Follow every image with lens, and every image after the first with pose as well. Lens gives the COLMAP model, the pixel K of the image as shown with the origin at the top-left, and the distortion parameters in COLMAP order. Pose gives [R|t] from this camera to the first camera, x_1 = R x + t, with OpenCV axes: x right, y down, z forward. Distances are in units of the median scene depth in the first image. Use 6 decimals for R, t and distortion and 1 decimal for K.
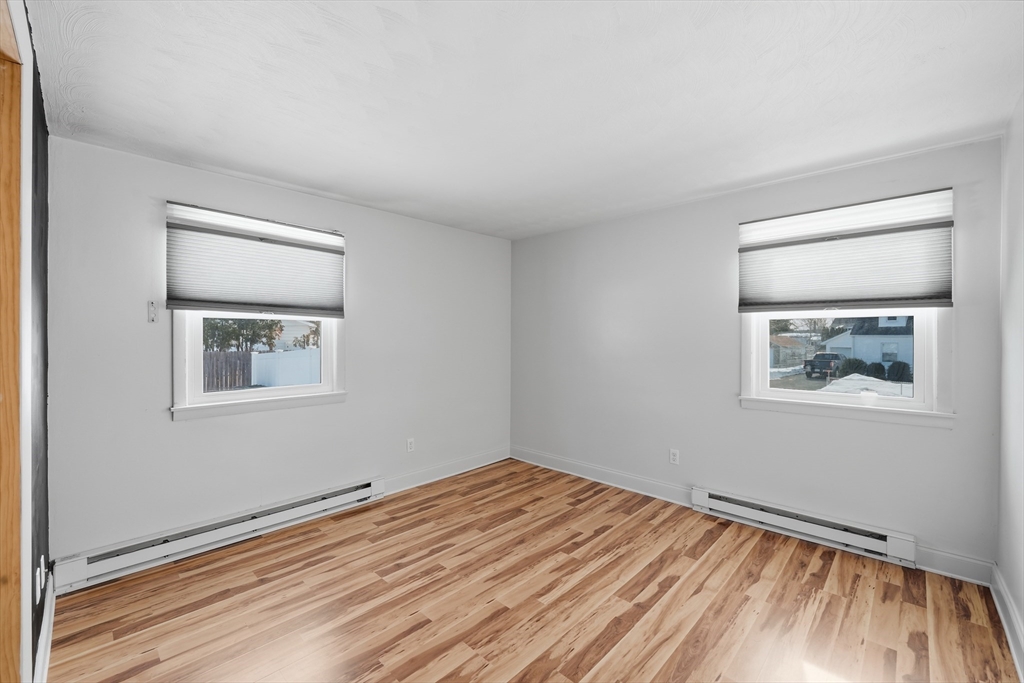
lens RADIAL K [[425.9, 0, 491.7], [0, 425.9, 346.6], [0, 0, 1]] dist [-0.001908, -0.007886]
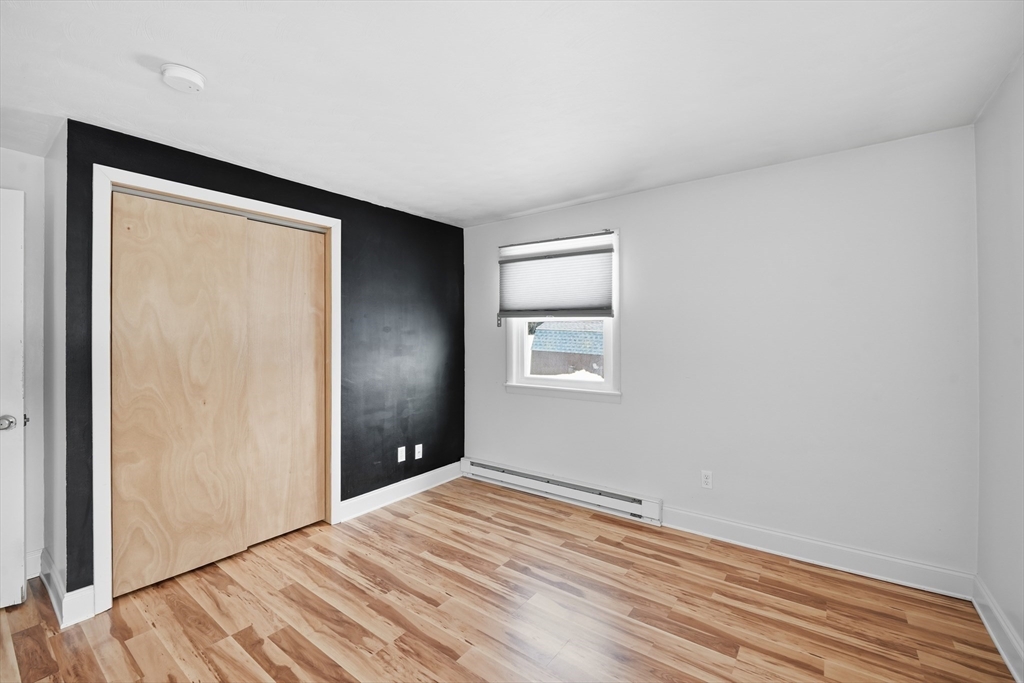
lens RADIAL K [[417.0, 0, 512.0], [0, 417.0, 341.5], [0, 0, 1]] dist [-0.001062, -0.006473]
pose [[0.158079, 0.010738, -0.987368, 0.734540], [-0.020475, 0.999762, 0.007594, -0.016780], [0.987214, 0.019016, 0.158261, 0.826199]]
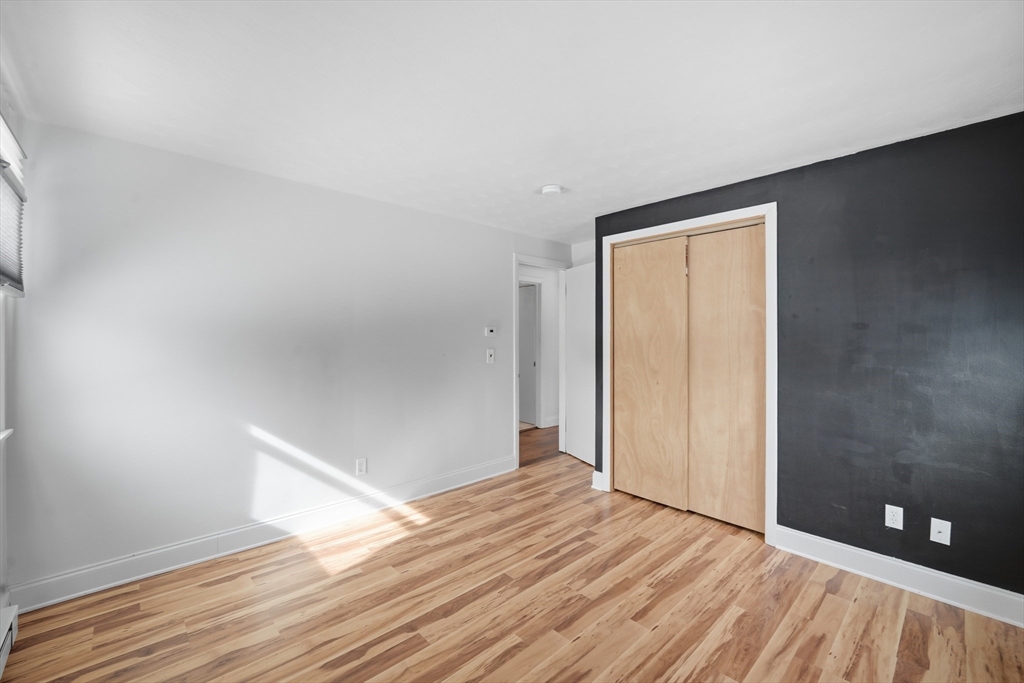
lens RADIAL K [[417.0, 0, 512.0], [0, 417.0, 341.5], [0, 0, 1]] dist [-0.001062, -0.006473]
pose [[-0.999930, -0.002437, 0.011568, 0.106120], [-0.001924, 0.999020, 0.044208, -0.041846], [-0.011665, 0.044183, -0.998955, 1.605058]]
